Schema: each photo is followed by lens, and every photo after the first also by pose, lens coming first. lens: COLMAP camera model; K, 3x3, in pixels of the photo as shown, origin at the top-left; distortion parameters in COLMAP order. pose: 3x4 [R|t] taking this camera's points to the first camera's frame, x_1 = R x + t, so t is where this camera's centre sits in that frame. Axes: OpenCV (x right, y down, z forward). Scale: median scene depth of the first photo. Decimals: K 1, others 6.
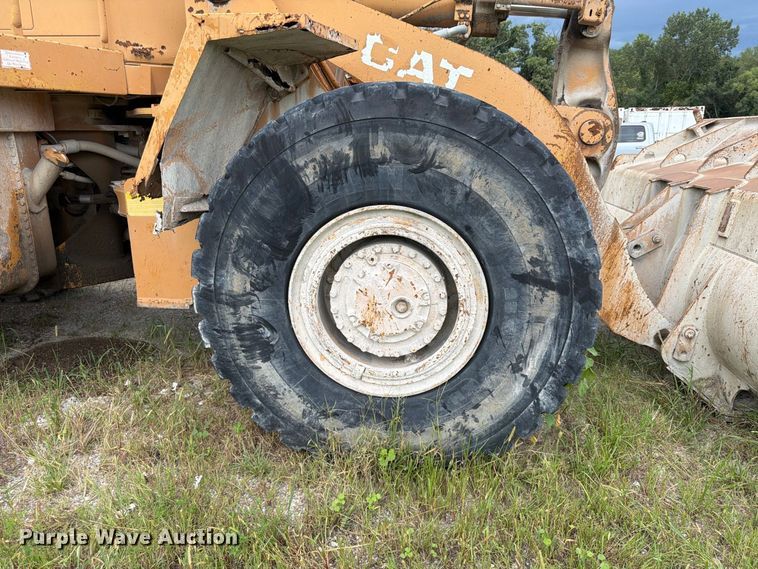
lens RADIAL K [[547.4, 0, 385.6], [0, 547.4, 299.5], [0, 0, 1]] dist [0.043759, -0.058704]
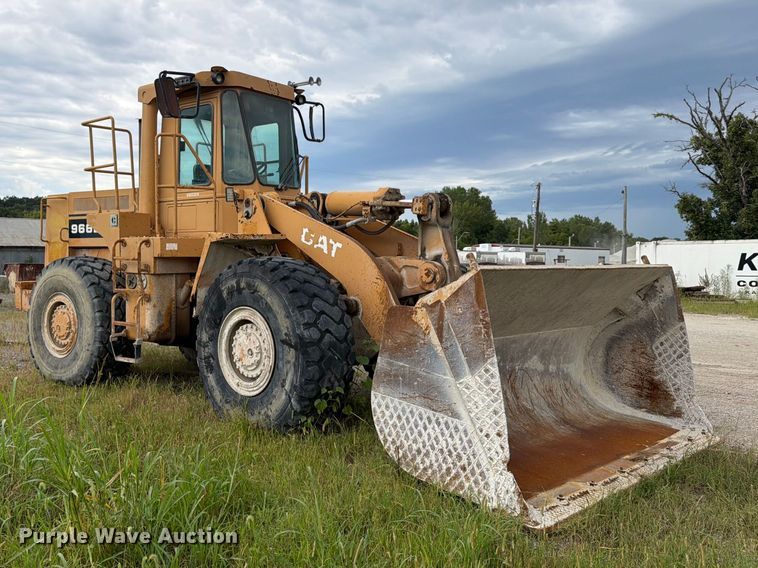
lens RADIAL K [[707.6, 0, 296.7], [0, 707.6, 279.1], [0, 0, 1]] dist [0.074603, 0.000000]
pose [[0.752600, 0.014860, -0.658310, 2.158604], [-0.183340, 0.964941, -0.187819, 0.243015], [0.632439, 0.262047, 0.728939, -1.104657]]
